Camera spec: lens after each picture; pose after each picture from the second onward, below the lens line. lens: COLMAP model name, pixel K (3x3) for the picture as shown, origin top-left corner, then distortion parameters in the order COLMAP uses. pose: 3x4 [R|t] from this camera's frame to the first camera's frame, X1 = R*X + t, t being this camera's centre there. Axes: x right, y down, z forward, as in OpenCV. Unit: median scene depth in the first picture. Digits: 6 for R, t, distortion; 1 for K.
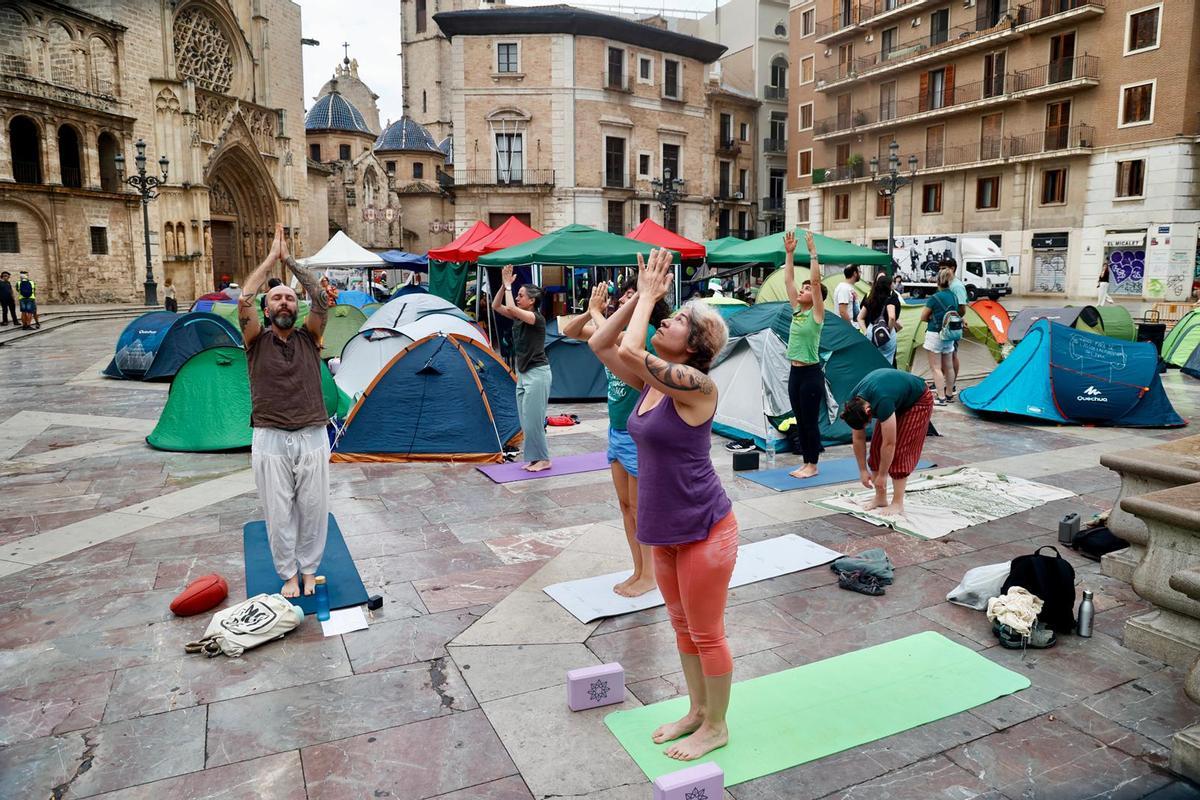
lens RADIAL K [[828.8, 0, 608.0], [0, 828.8, 399.7], [0, 0, 1]] dist [-0.085252, 0.062042]
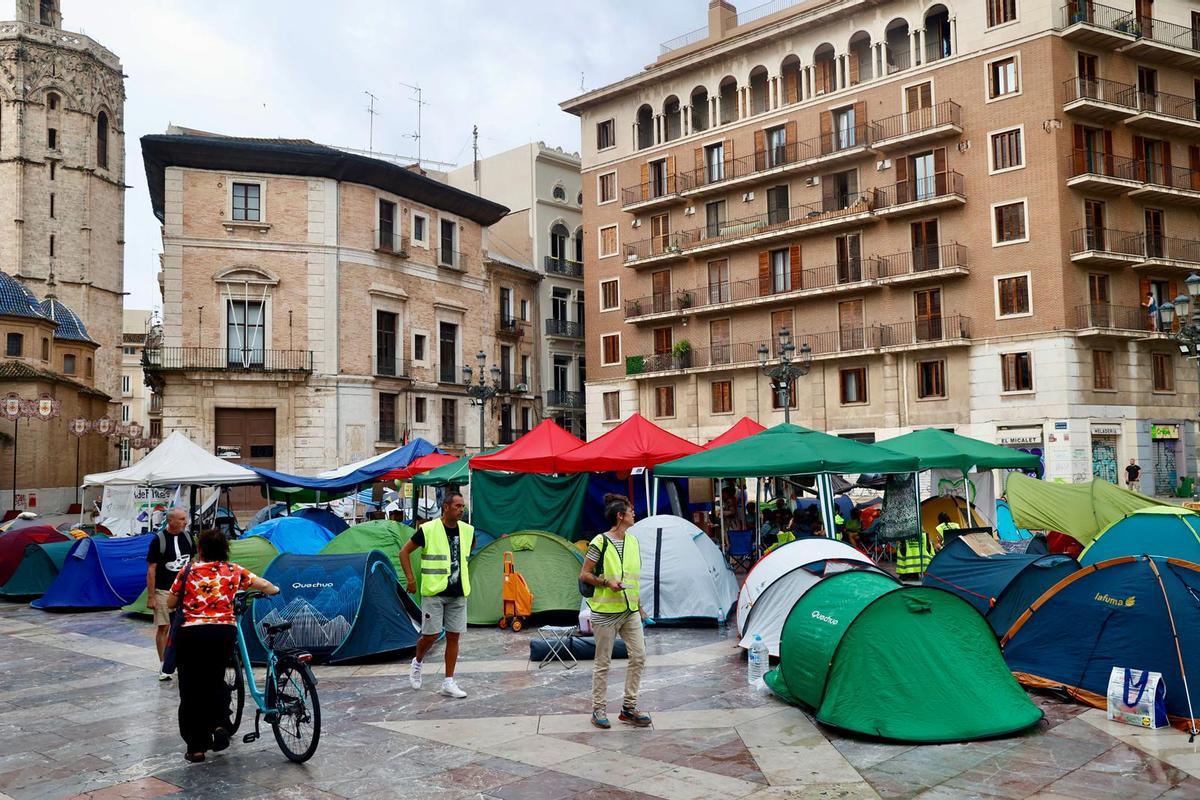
lens RADIAL K [[1082.4, 0, 606.6], [0, 1082.4, 400.2], [0, 0, 1]] dist [-0.028135, 0.164785]
pose [[0.929221, 0.008225, 0.369432, -0.177058], [0.076321, 0.973924, -0.213653, -0.007728], [-0.361556, 0.226727, 0.904363, 0.032991]]
